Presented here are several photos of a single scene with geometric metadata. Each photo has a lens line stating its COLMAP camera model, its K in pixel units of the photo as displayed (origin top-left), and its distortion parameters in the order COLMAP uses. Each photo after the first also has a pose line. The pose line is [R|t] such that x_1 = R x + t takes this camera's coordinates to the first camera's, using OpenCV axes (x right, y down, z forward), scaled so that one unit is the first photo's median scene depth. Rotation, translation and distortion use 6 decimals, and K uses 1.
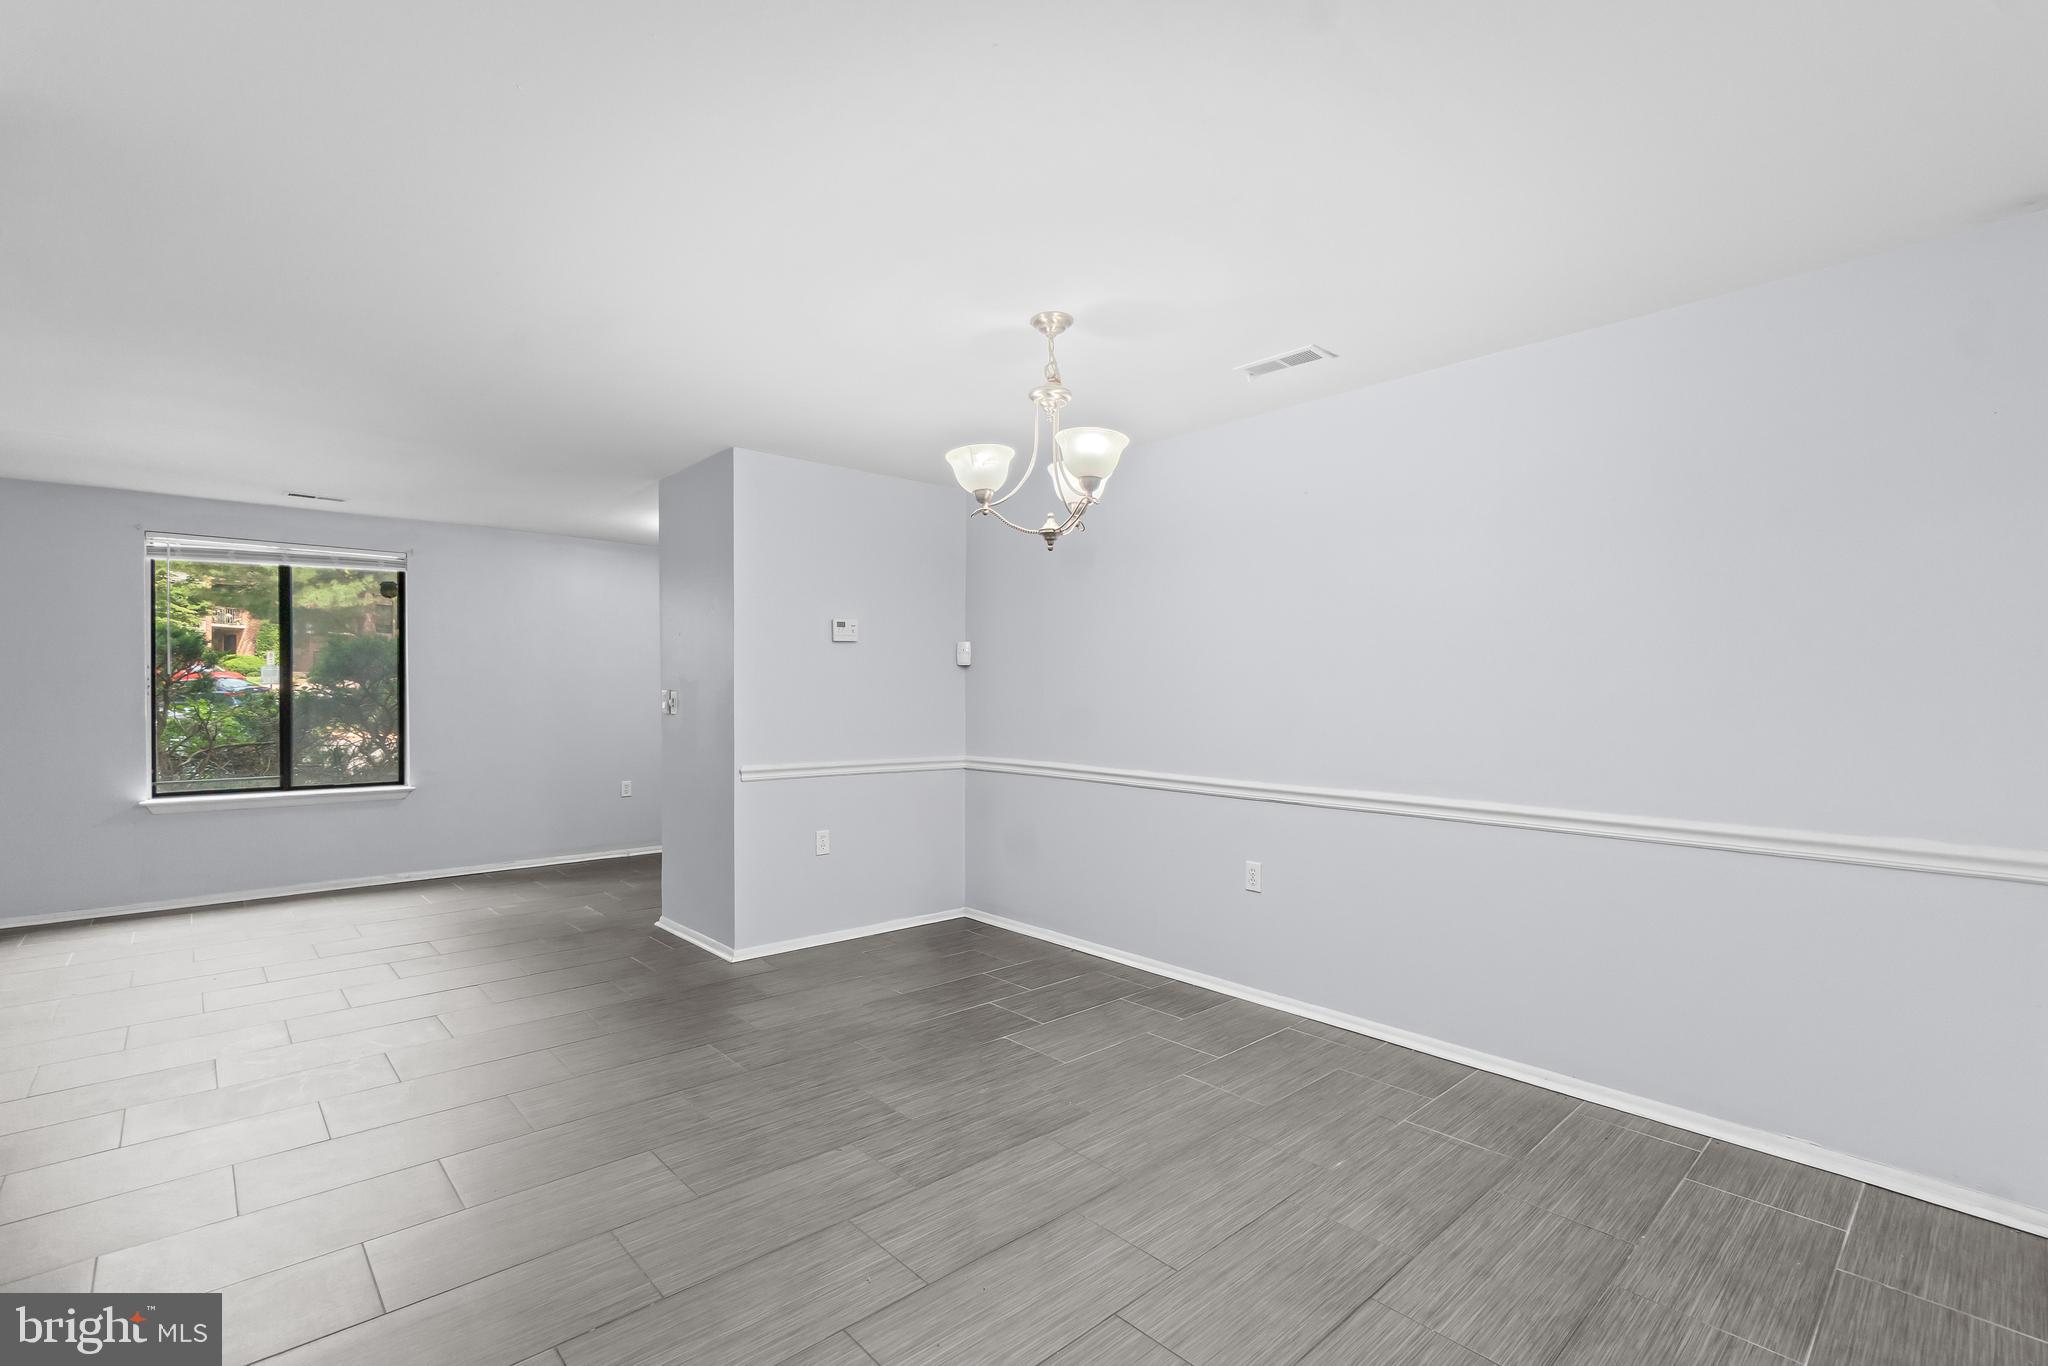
lens RADIAL K [[912.6, 0, 1023.0], [0, 912.6, 687.3], [0, 0, 1]] dist [-0.000544, -0.001034]
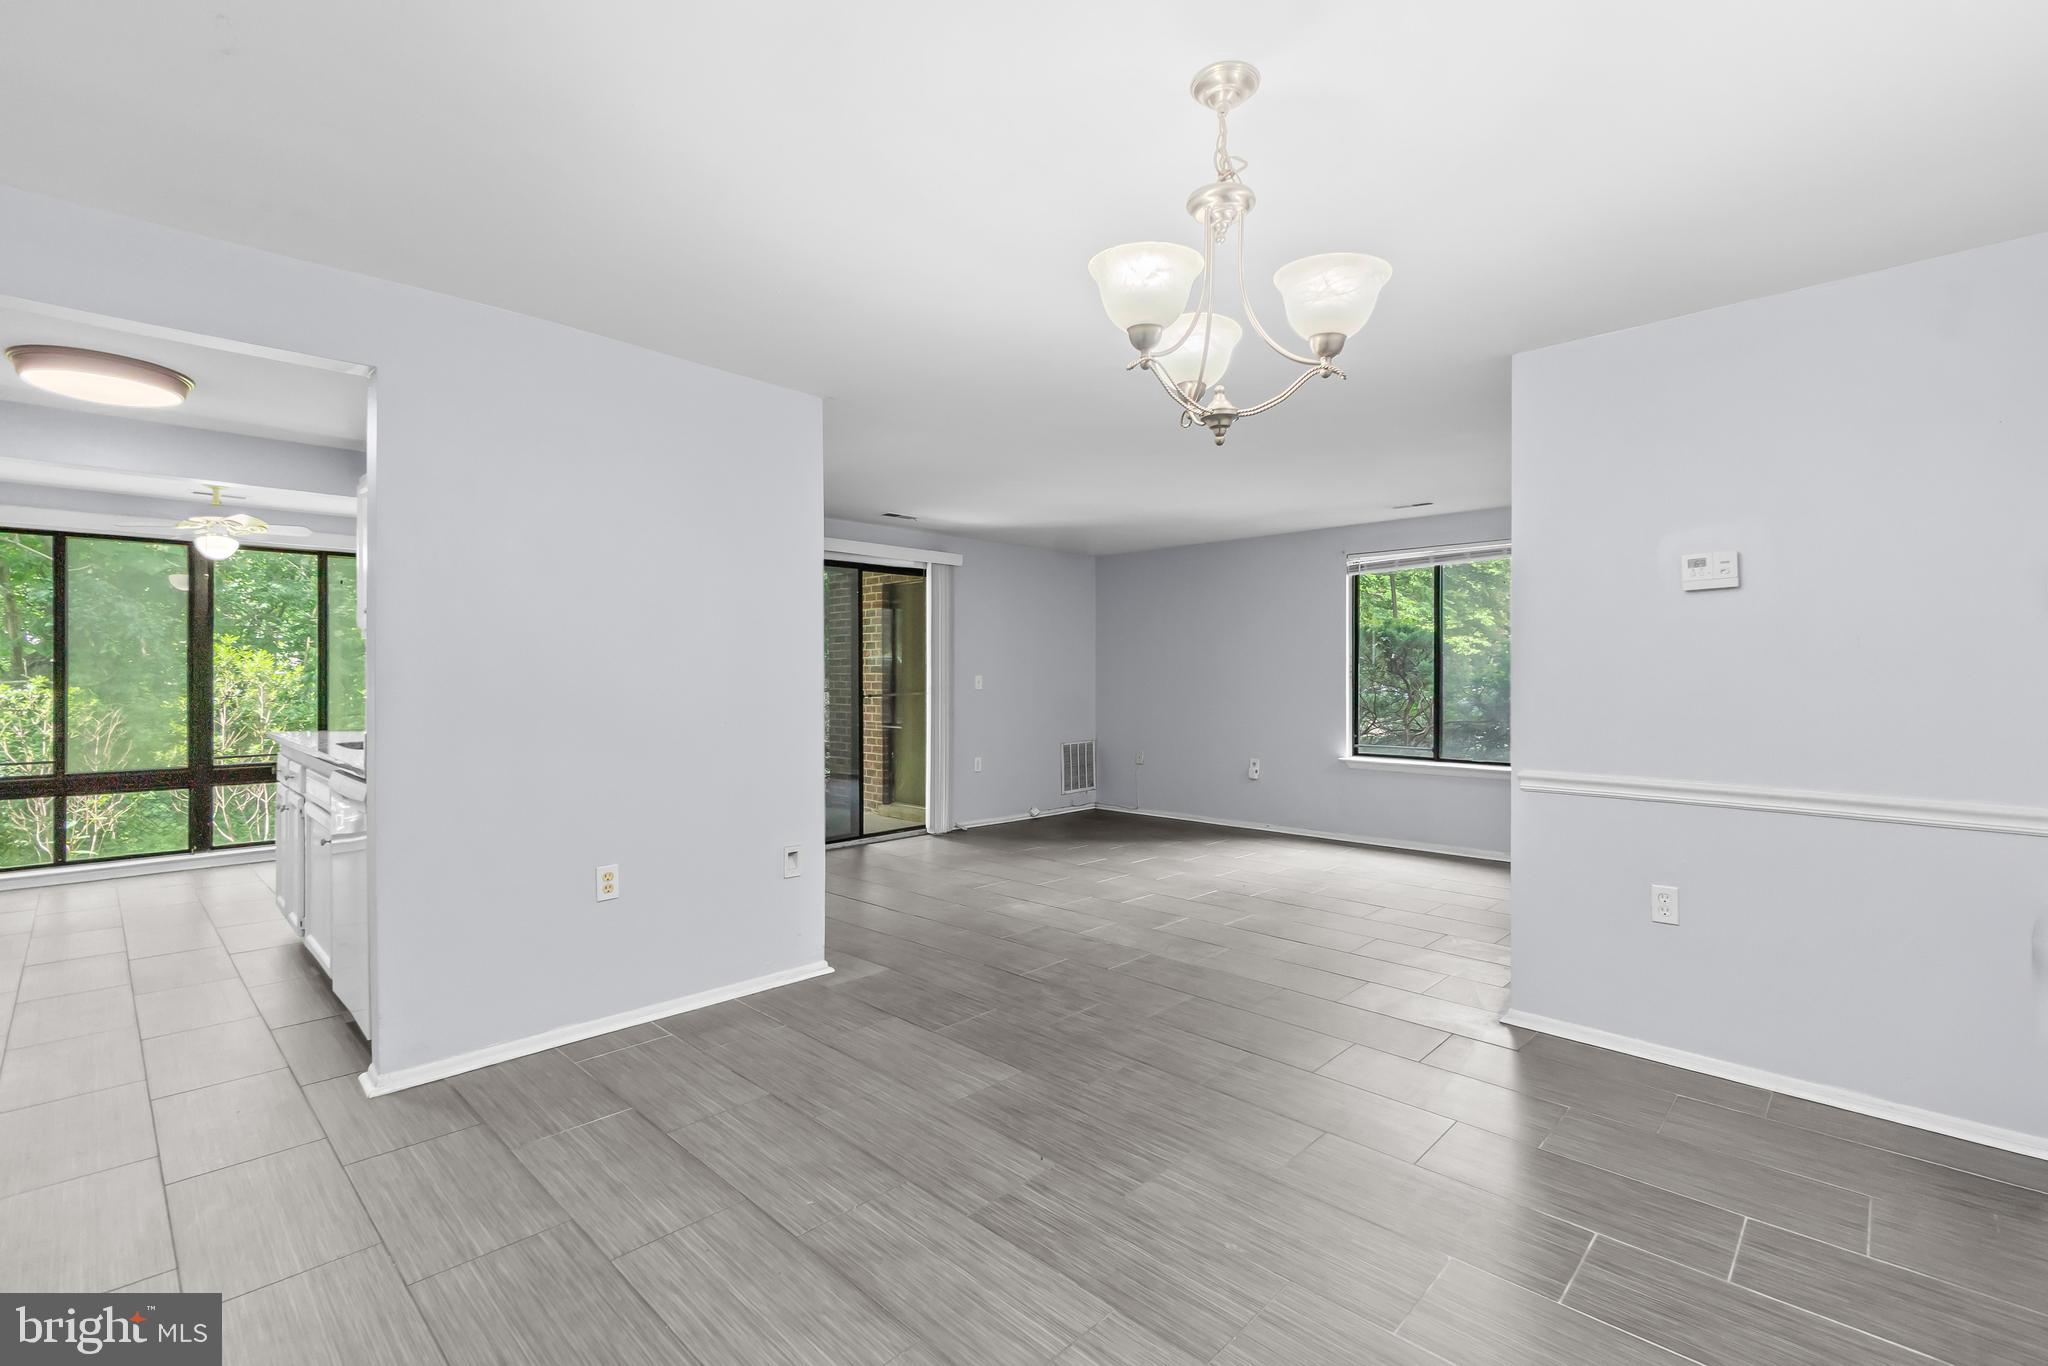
lens RADIAL K [[912.6, 0, 1012.1], [0, 912.6, 686.0], [0, 0, 1]] dist [-0.000544, -0.001034]
pose [[0.049361, 0.007009, -0.998756, 0.462898], [0.006417, 0.999953, 0.007334, 0.008464], [0.998760, -0.006771, 0.049314, 0.585819]]
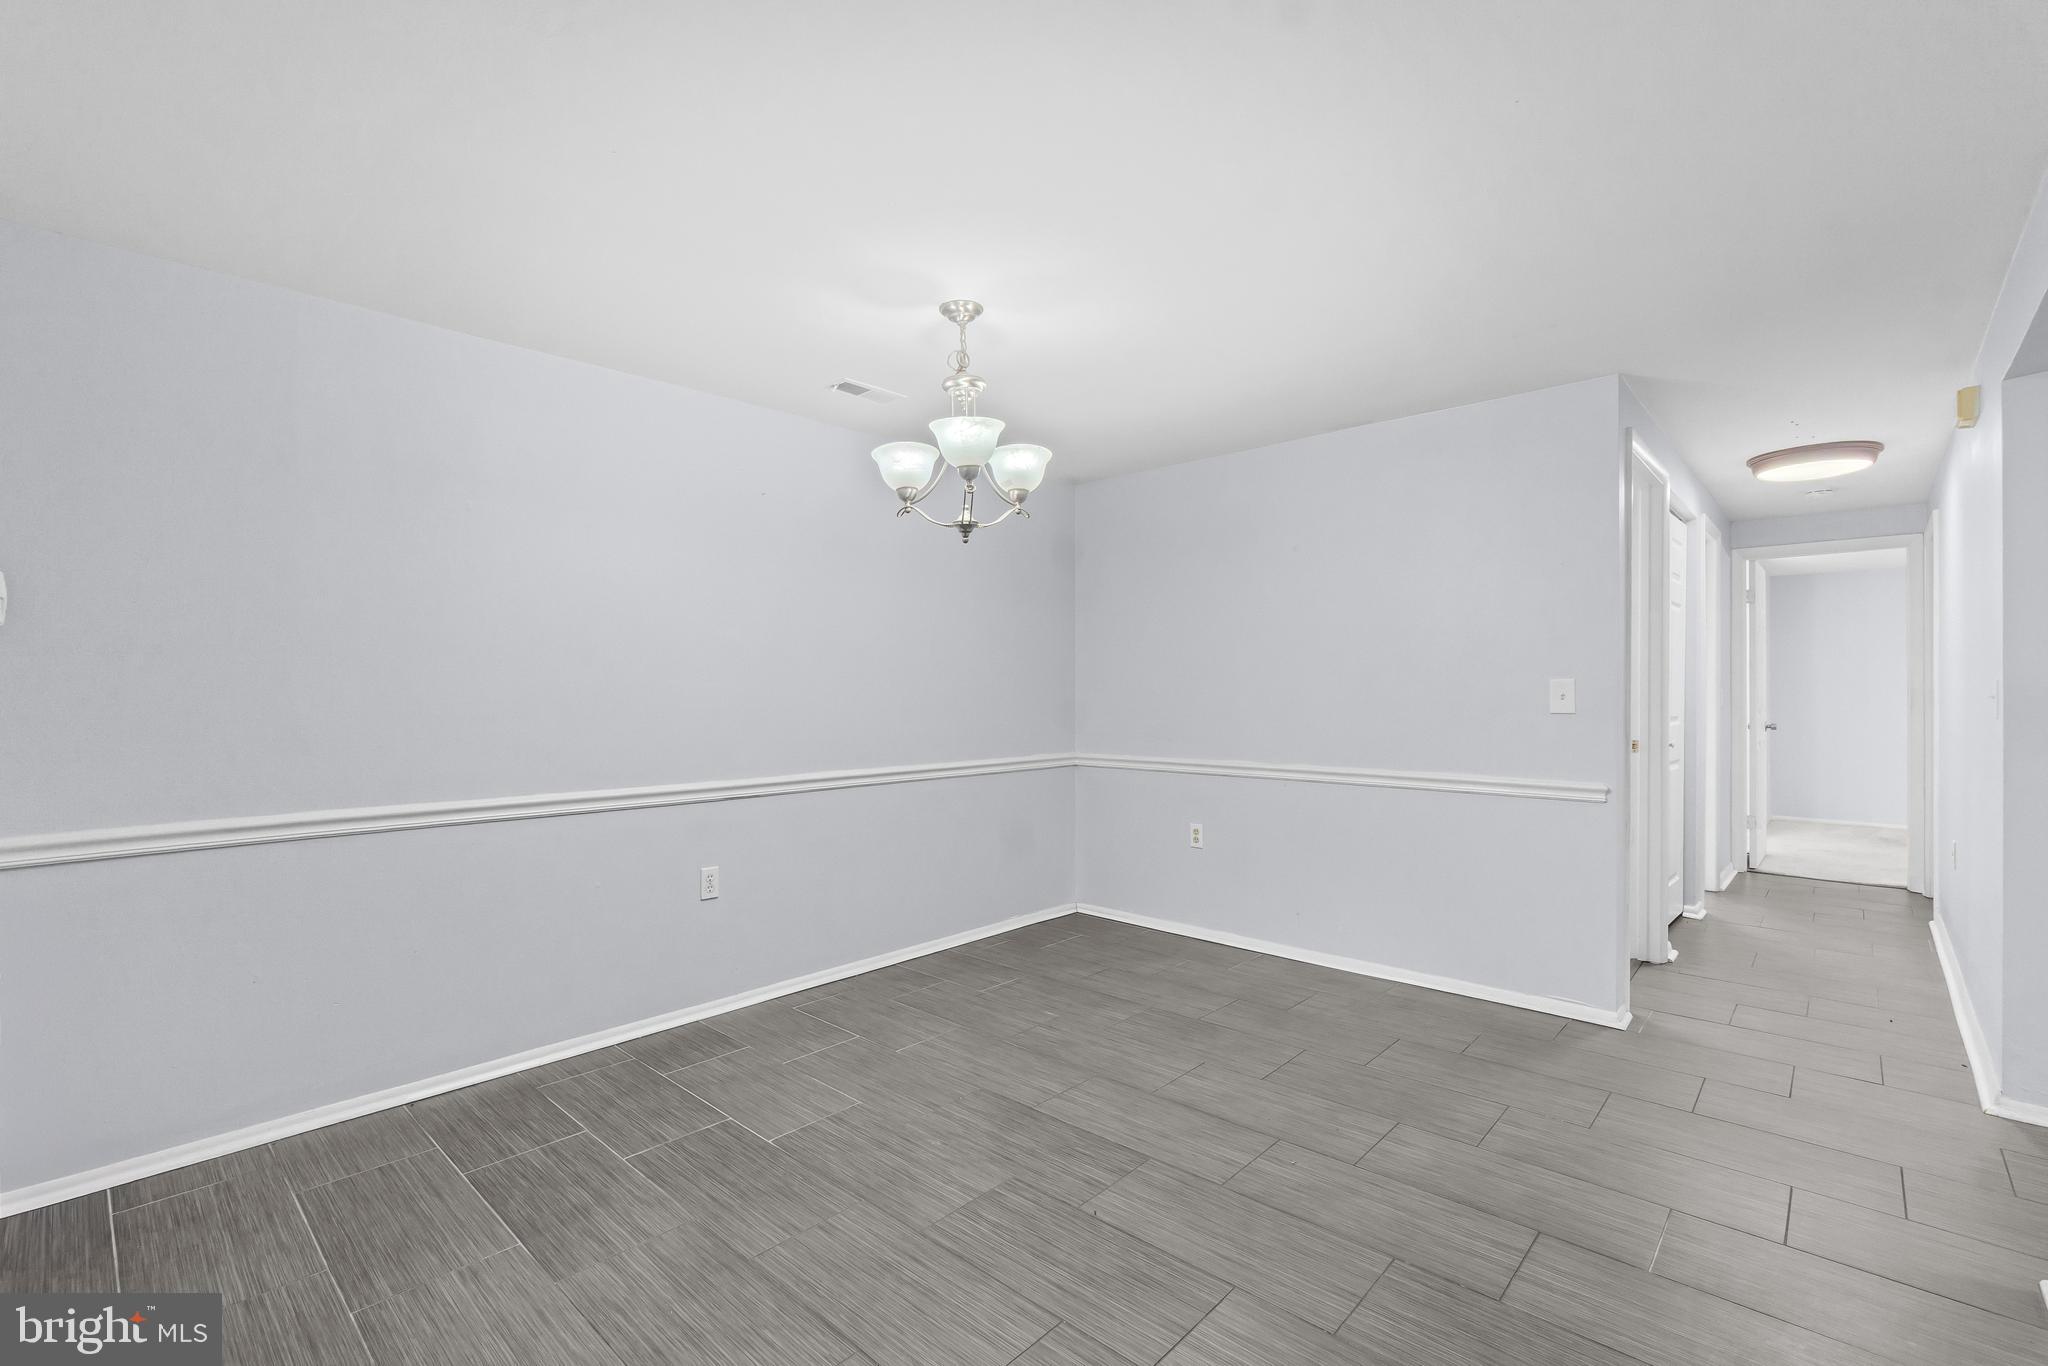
lens RADIAL K [[912.6, 0, 1023.3], [0, 912.6, 673.3], [0, 0, 1]] dist [-0.000544, -0.001034]
pose [[-0.083279, 0.007426, 0.996499, -0.677756], [-0.006831, 0.999944, -0.008022, -0.001889], [-0.996503, -0.007476, -0.083224, 0.724407]]
